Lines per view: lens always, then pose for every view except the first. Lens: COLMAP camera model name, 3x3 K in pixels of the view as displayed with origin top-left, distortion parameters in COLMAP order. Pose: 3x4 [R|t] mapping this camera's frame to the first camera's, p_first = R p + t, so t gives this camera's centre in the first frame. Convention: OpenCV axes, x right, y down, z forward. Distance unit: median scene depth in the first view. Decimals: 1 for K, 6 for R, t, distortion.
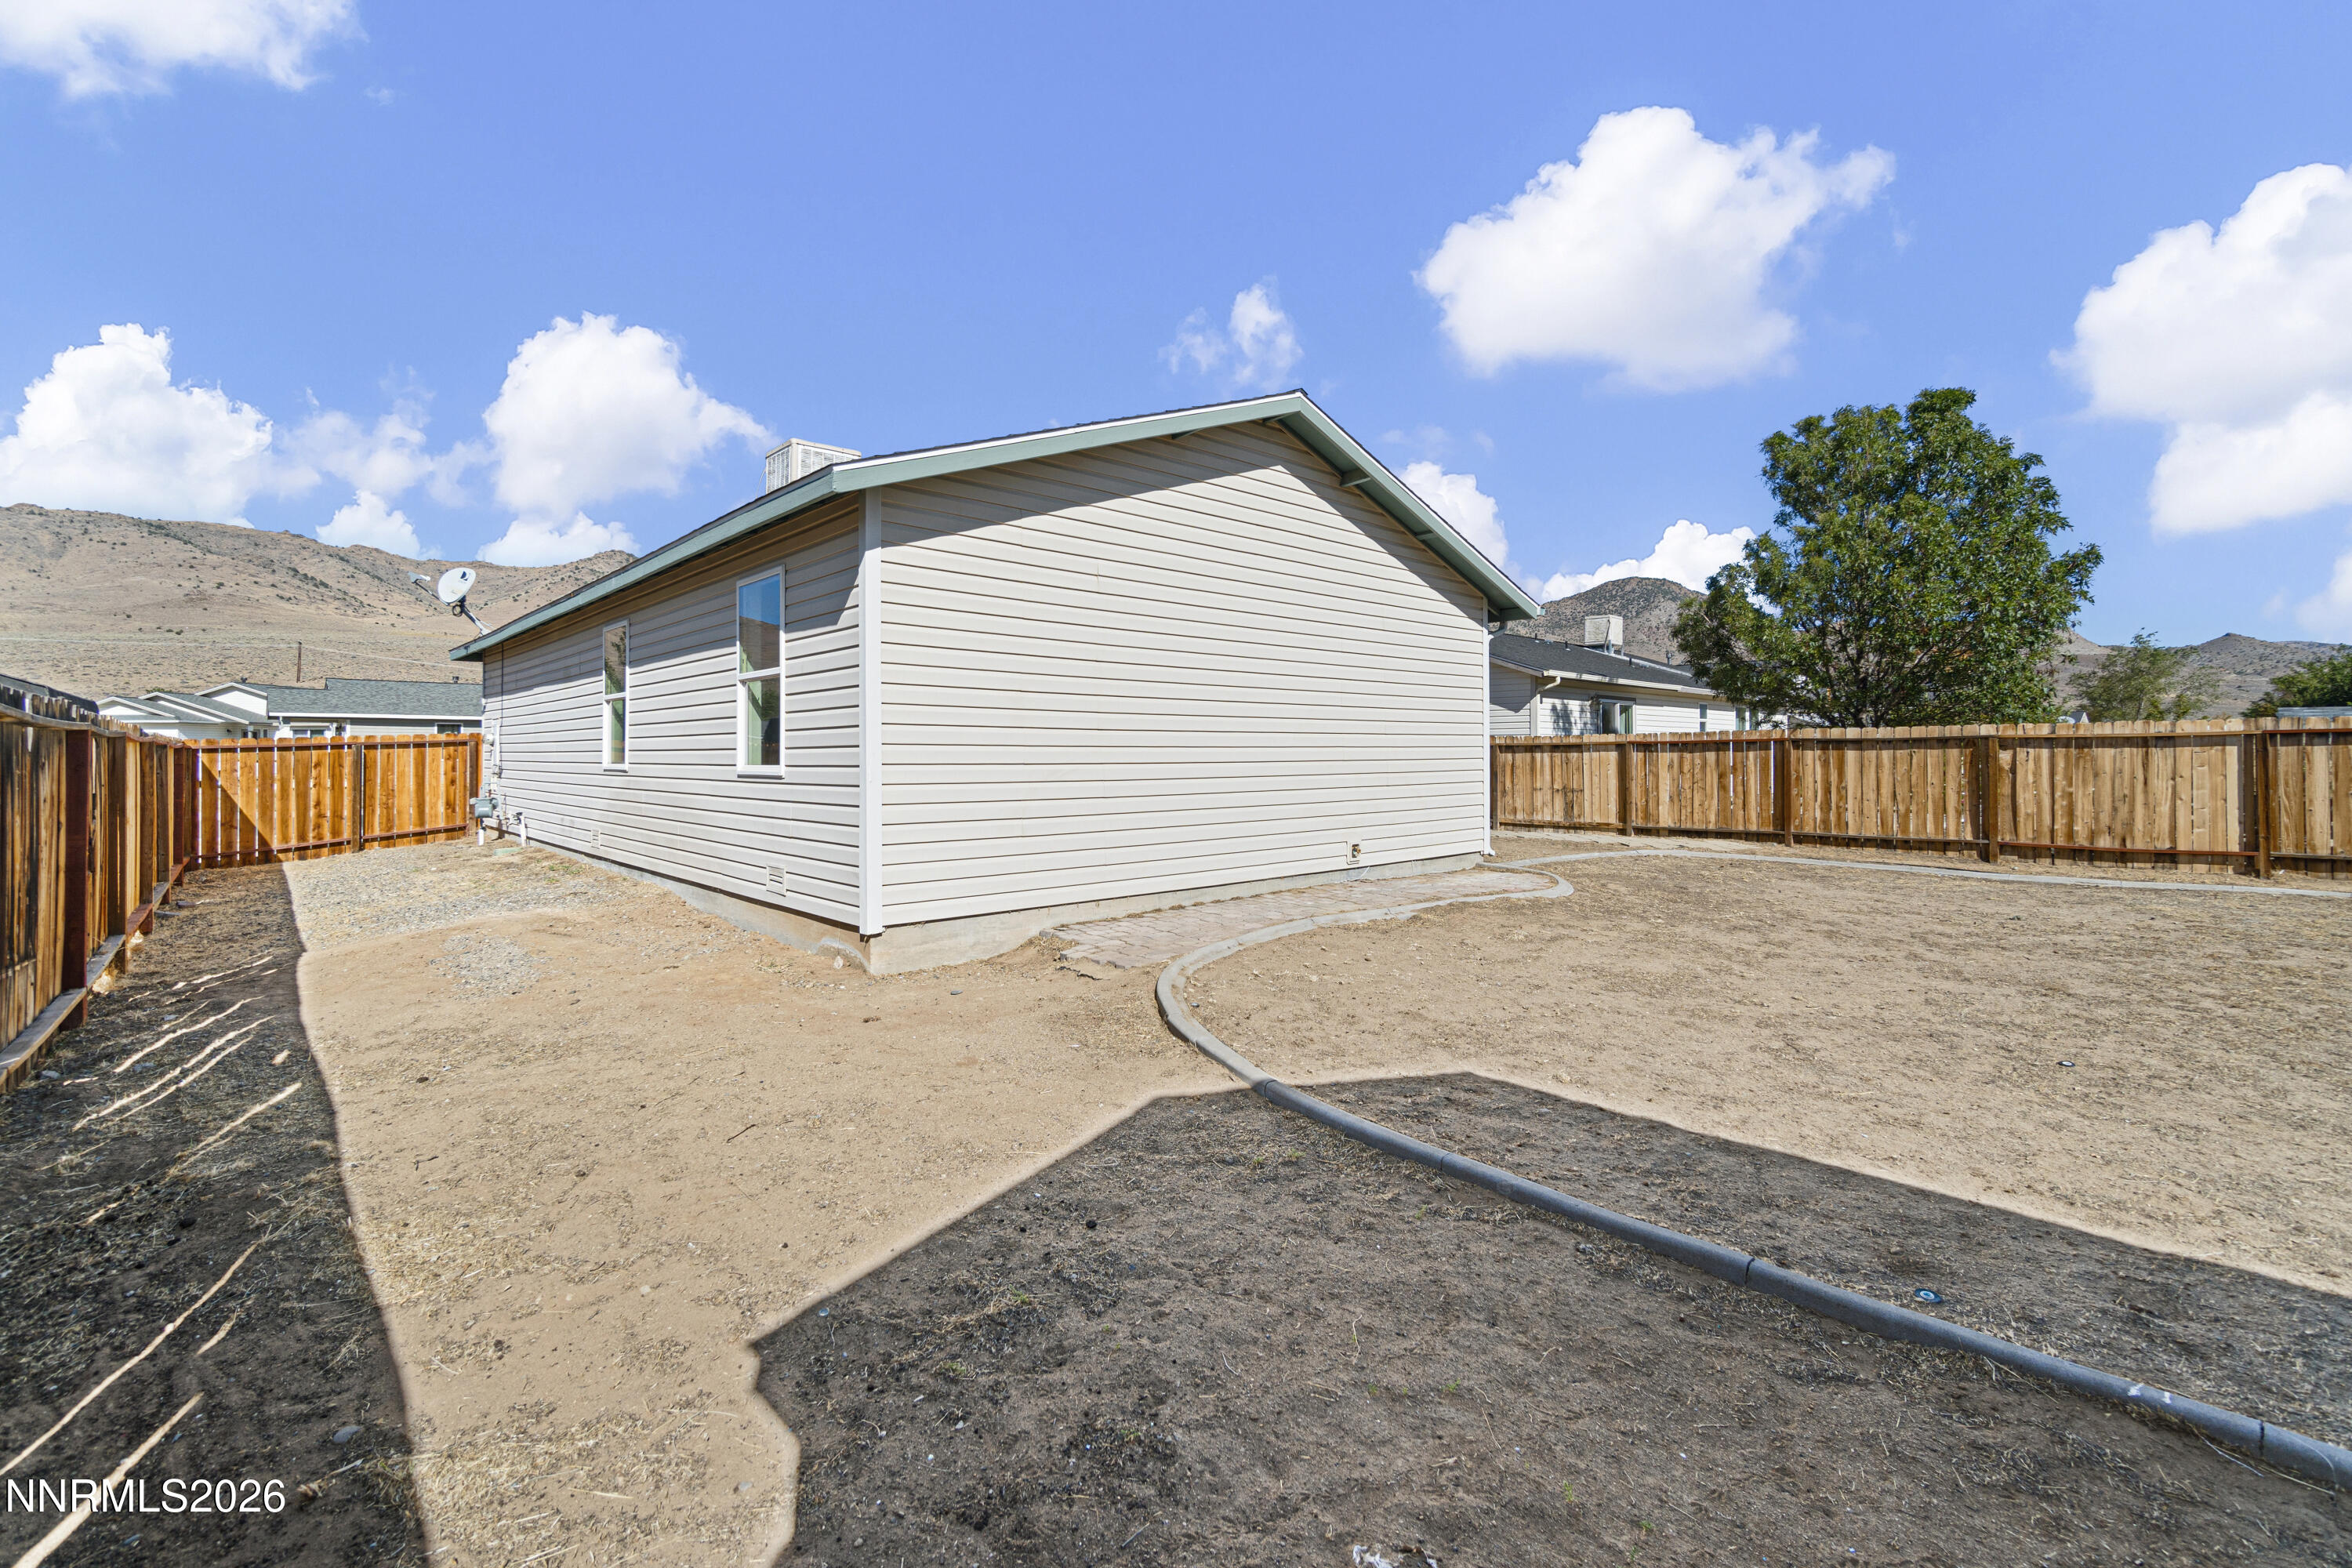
lens RADIAL K [[1027.9, 0, 1167.2], [0, 1027.9, 769.2], [0, 0, 1]] dist [-0.004073, -0.000193]
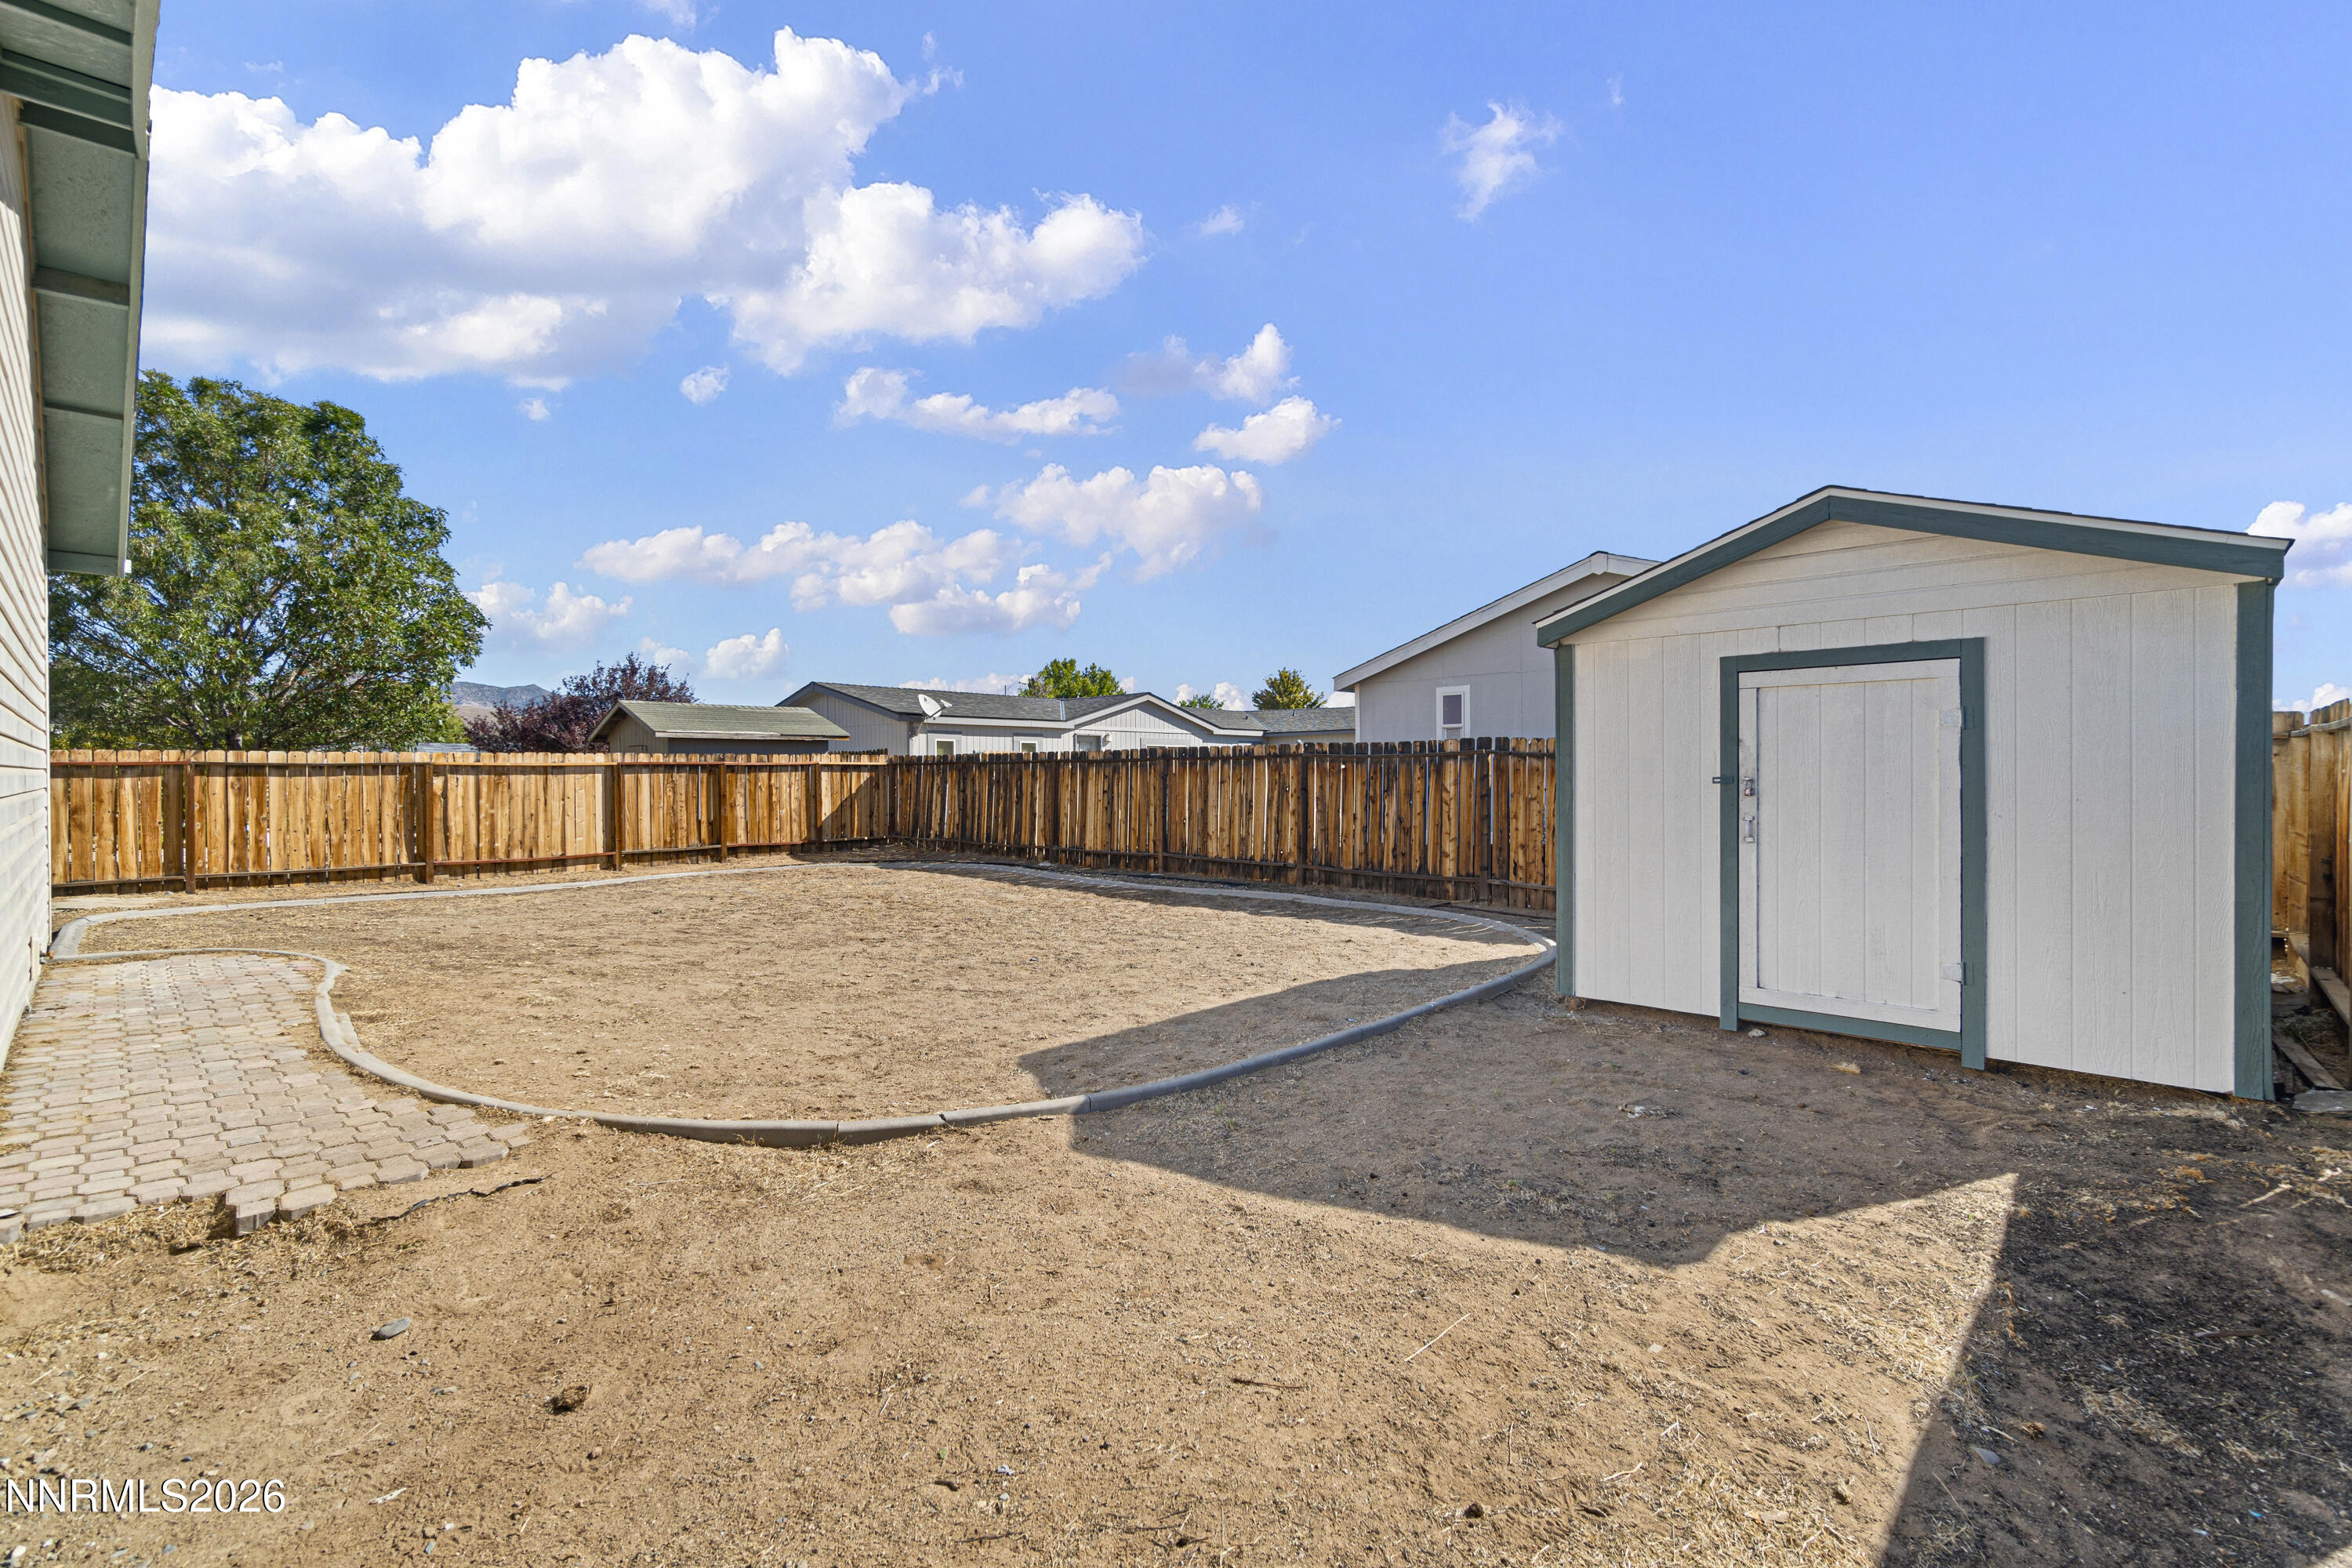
lens RADIAL K [[1027.9, 0, 1167.2], [0, 1027.9, 769.2], [0, 0, 1]] dist [-0.004073, -0.000193]
pose [[-0.074669, 0.009888, 0.997159, -0.310713], [0.017568, 0.999809, -0.008598, -0.003873], [-0.997054, 0.016877, -0.074828, 0.331500]]
